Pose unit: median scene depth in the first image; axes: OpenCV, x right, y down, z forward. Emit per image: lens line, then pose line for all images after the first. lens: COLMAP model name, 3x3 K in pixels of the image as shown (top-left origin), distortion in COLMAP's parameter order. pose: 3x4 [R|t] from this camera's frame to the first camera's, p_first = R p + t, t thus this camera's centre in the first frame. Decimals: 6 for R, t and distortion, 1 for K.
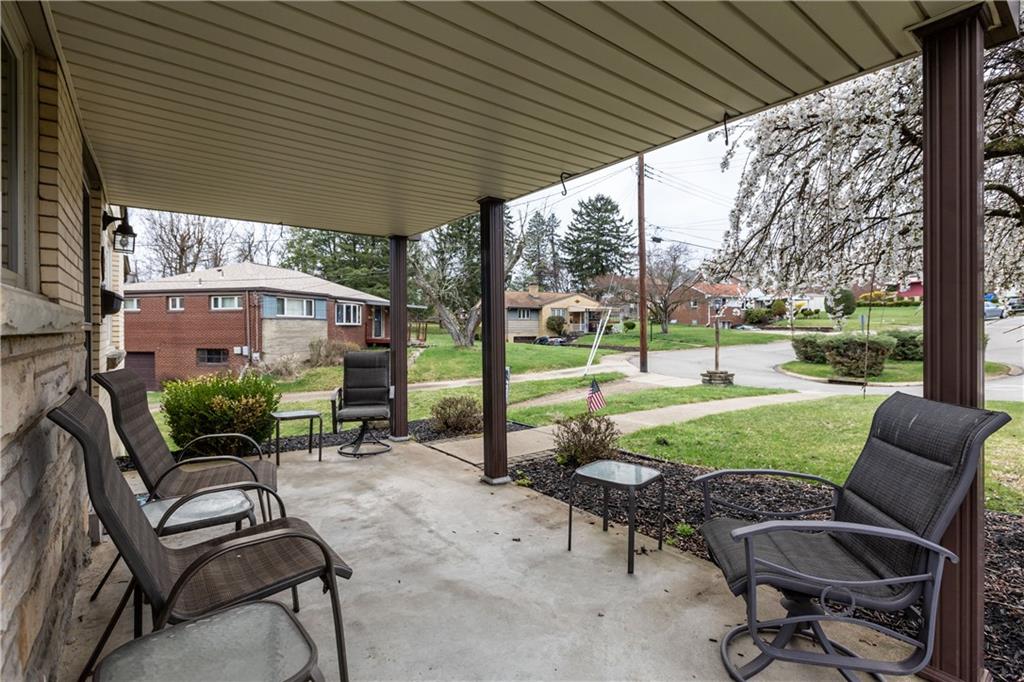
lens RADIAL K [[454.7, 0, 513.0], [0, 454.7, 334.6], [0, 0, 1]] dist [0.000837, -0.000412]
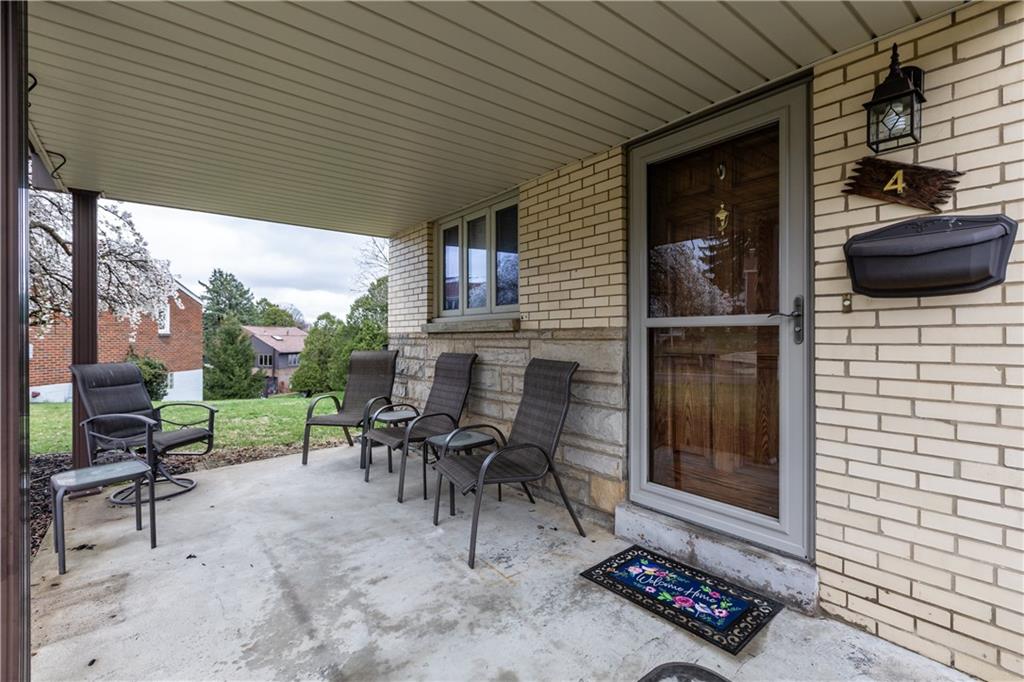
lens RADIAL K [[454.7, 0, 513.0], [0, 454.7, 334.6], [0, 0, 1]] dist [0.000837, -0.000412]
pose [[-0.999994, -0.000028, -0.003557, -0.606373], [-0.000044, 0.999989, 0.004606, -0.003562], [0.003557, 0.004607, -0.999983, 1.821348]]
